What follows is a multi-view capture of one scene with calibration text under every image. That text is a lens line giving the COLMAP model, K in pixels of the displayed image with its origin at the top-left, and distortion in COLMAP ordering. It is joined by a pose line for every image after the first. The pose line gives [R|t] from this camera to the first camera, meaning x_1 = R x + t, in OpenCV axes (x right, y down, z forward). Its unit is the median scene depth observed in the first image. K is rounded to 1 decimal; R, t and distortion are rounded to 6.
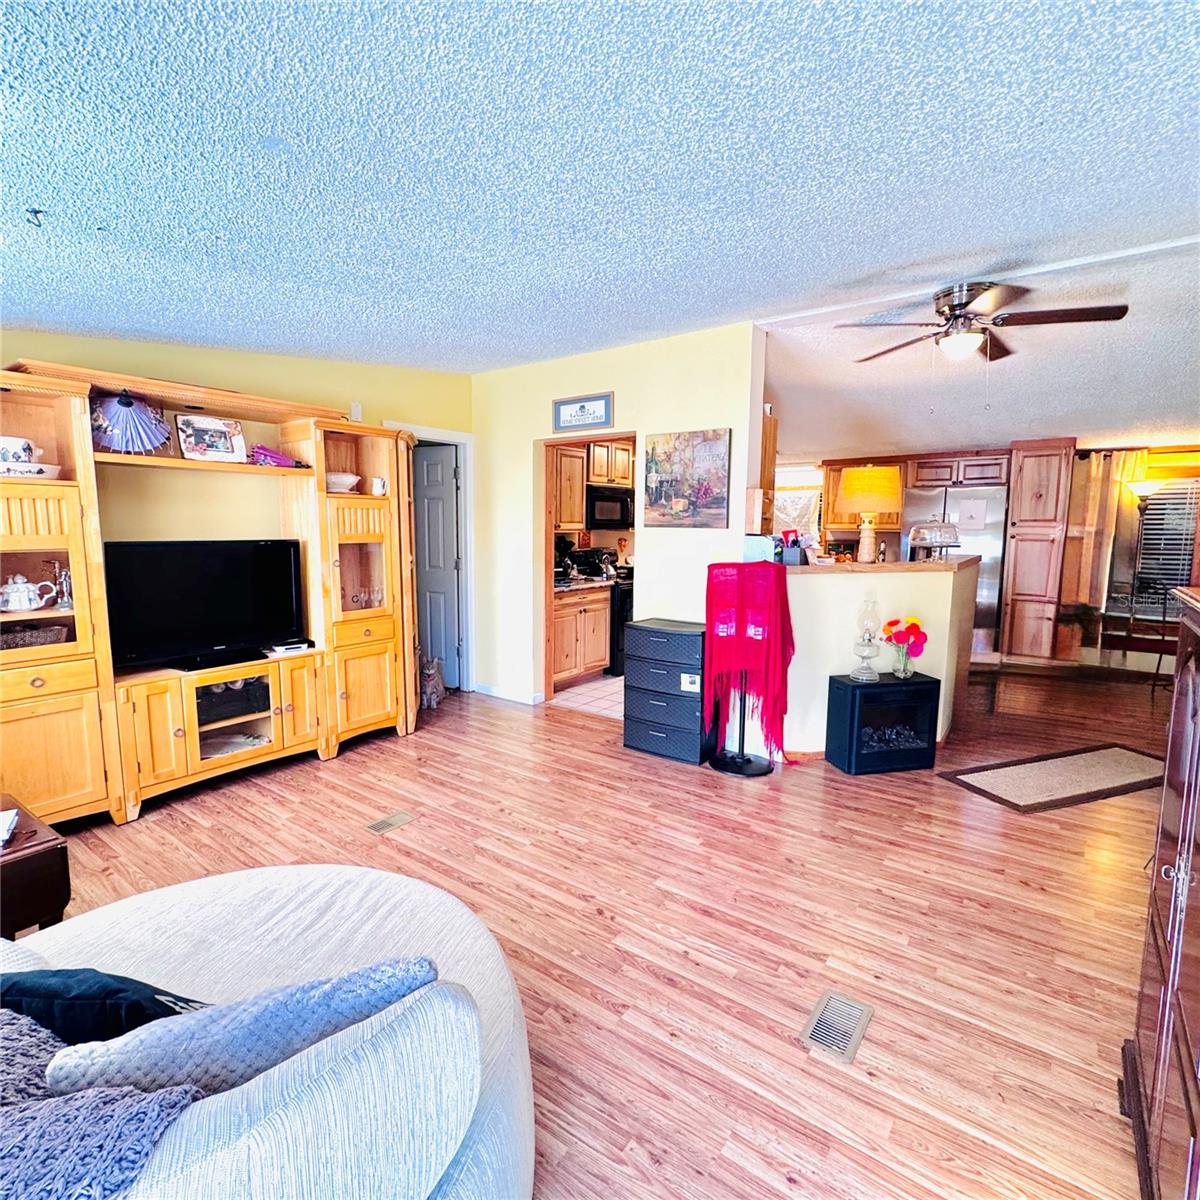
lens RADIAL K [[638.6, 0, 596.0], [0, 638.6, 602.2], [0, 0, 1]] dist [-0.004368, 0.001640]
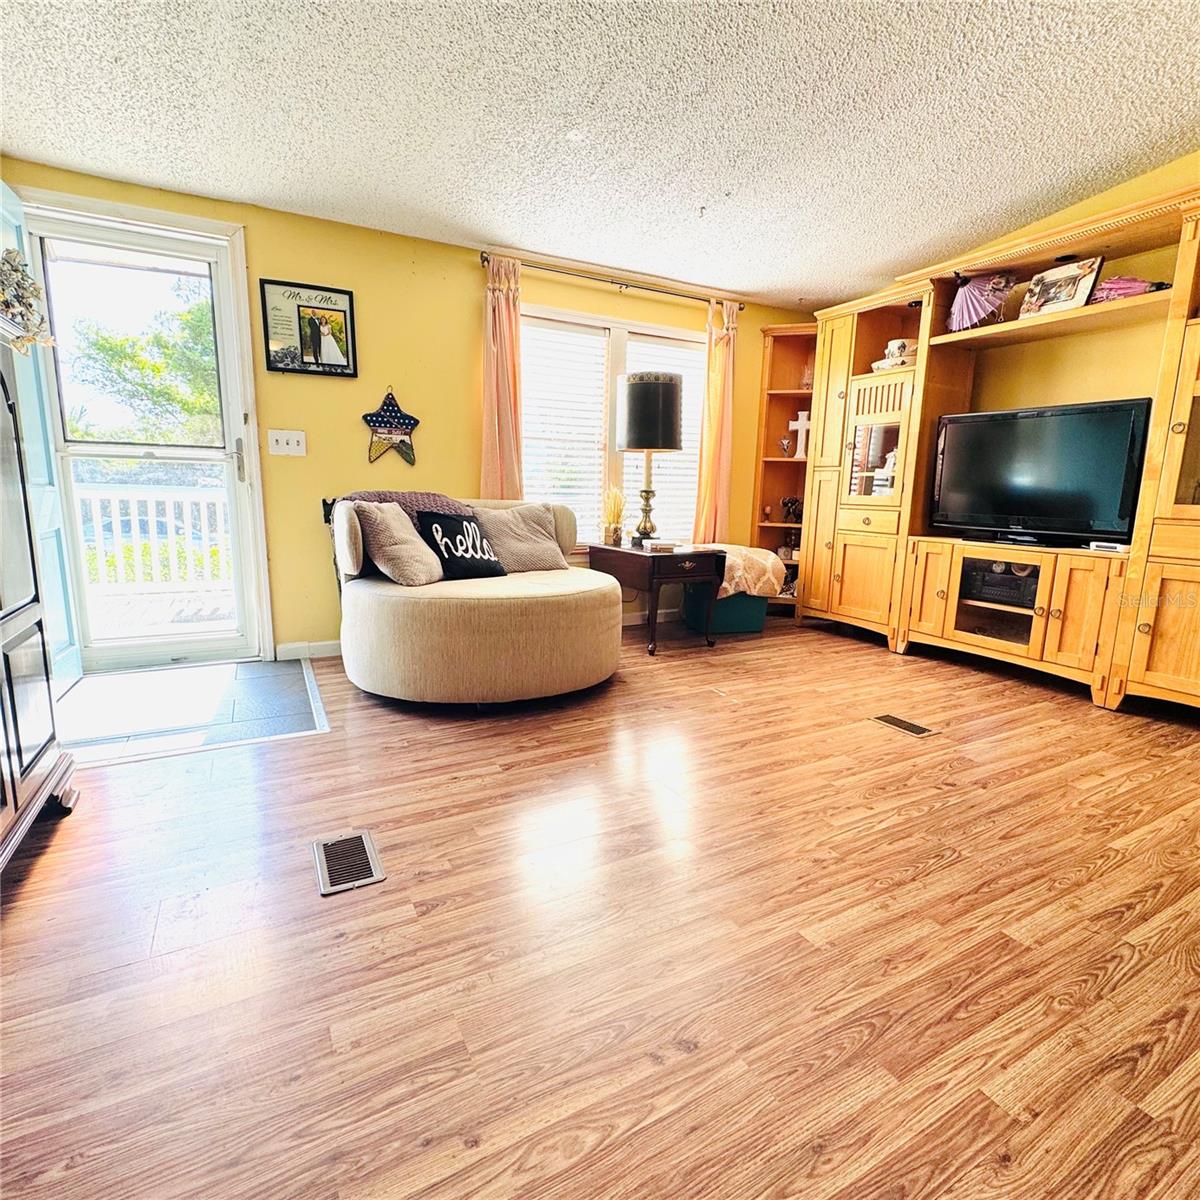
lens RADIAL K [[638.6, 0, 602.9], [0, 638.6, 601.1], [0, 0, 1]] dist [-0.004368, 0.001640]
pose [[-0.424102, 0.144108, -0.894075, 0.542949], [-0.130438, 0.967244, 0.217774, 0.055183], [0.896172, 0.208980, -0.391412, 0.899980]]
